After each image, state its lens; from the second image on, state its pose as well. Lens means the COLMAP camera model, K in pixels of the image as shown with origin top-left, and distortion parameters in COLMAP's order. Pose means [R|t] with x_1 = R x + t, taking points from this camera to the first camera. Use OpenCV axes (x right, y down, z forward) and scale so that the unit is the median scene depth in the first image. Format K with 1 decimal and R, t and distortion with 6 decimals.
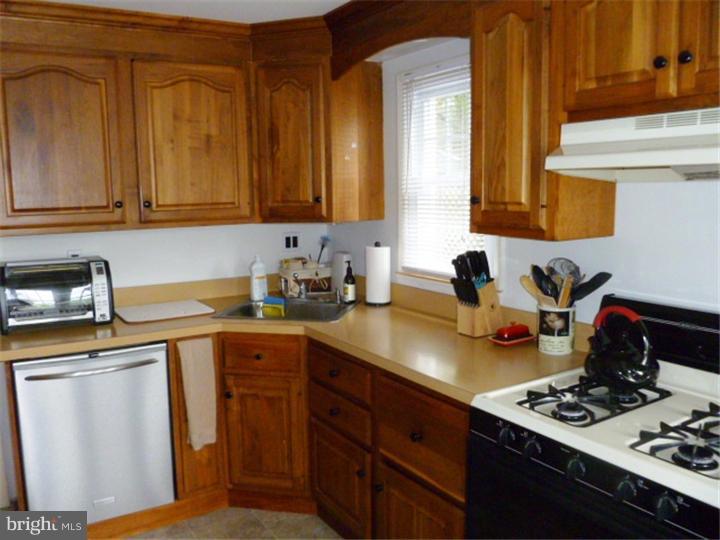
lens RADIAL K [[609.0, 0, 357.8], [0, 609.0, 269.7], [0, 0, 1]] dist [-0.072258, 0.033446]
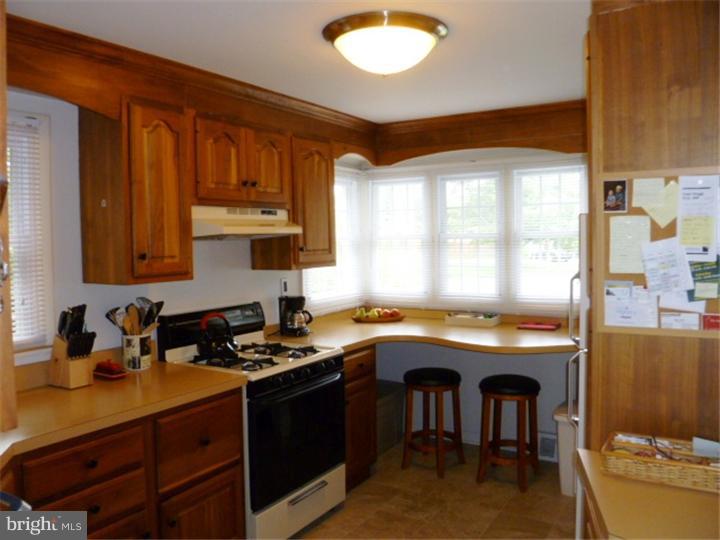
lens RADIAL K [[609.0, 0, 359.1], [0, 609.0, 268.4], [0, 0, 1]] dist [-0.072258, 0.033446]
pose [[-0.437503, -0.033942, 0.898576, -1.149977], [0.132651, 0.985918, 0.101827, -0.163985], [-0.889379, 0.163747, -0.426840, 1.185725]]
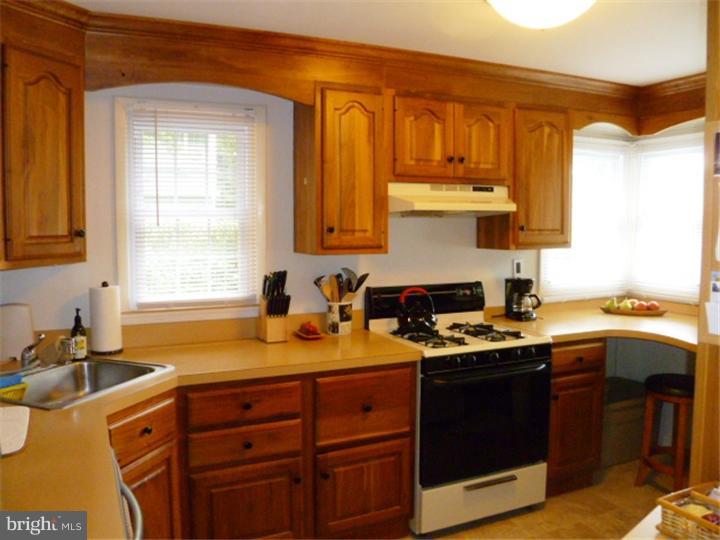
lens RADIAL K [[609.0, 0, 354.9], [0, 609.0, 268.0], [0, 0, 1]] dist [-0.072258, 0.033446]
pose [[0.124126, -0.068888, 0.989872, -1.185735], [0.126558, 0.990539, 0.053064, -0.099232], [-0.984162, 0.118690, 0.131670, 0.814866]]
